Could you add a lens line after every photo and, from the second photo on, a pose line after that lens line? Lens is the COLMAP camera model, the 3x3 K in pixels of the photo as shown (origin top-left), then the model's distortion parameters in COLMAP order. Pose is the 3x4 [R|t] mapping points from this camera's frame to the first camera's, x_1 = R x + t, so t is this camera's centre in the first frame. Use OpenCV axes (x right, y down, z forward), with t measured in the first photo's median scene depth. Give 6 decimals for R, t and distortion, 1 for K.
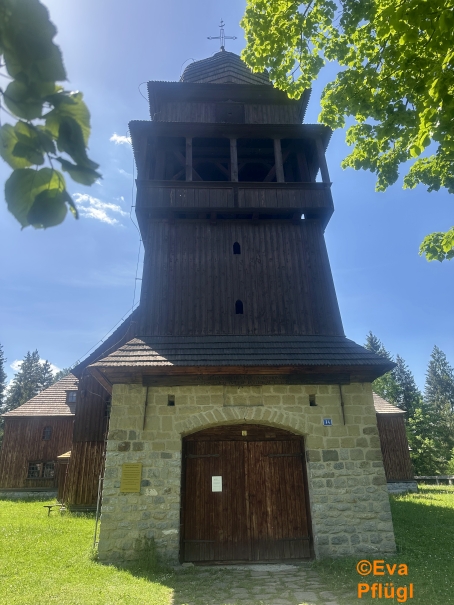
lens RADIAL K [[418.1, 0, 227.0], [0, 418.1, 302.5], [0, 0, 1]] dist [0.037031, -0.002251]
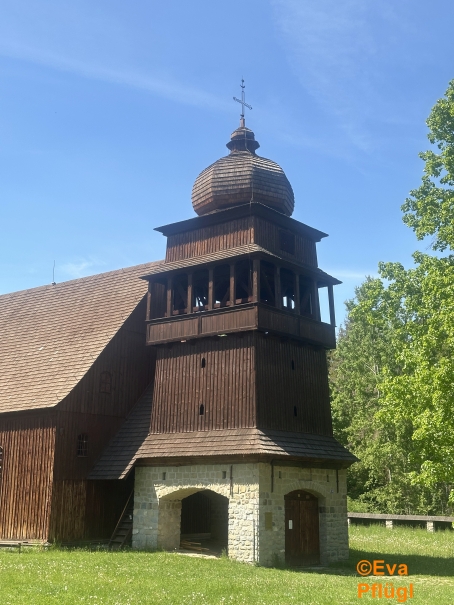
lens RADIAL K [[807.4, 0, 227.0], [0, 807.4, 302.5], [0, 0, 1]] dist [0.109748, -0.039107]
pose [[0.643994, 0.203097, 0.737579, -2.686500], [-0.318974, 0.947601, 0.017575, -0.379325], [-0.695361, -0.246586, 0.675032, -0.787122]]
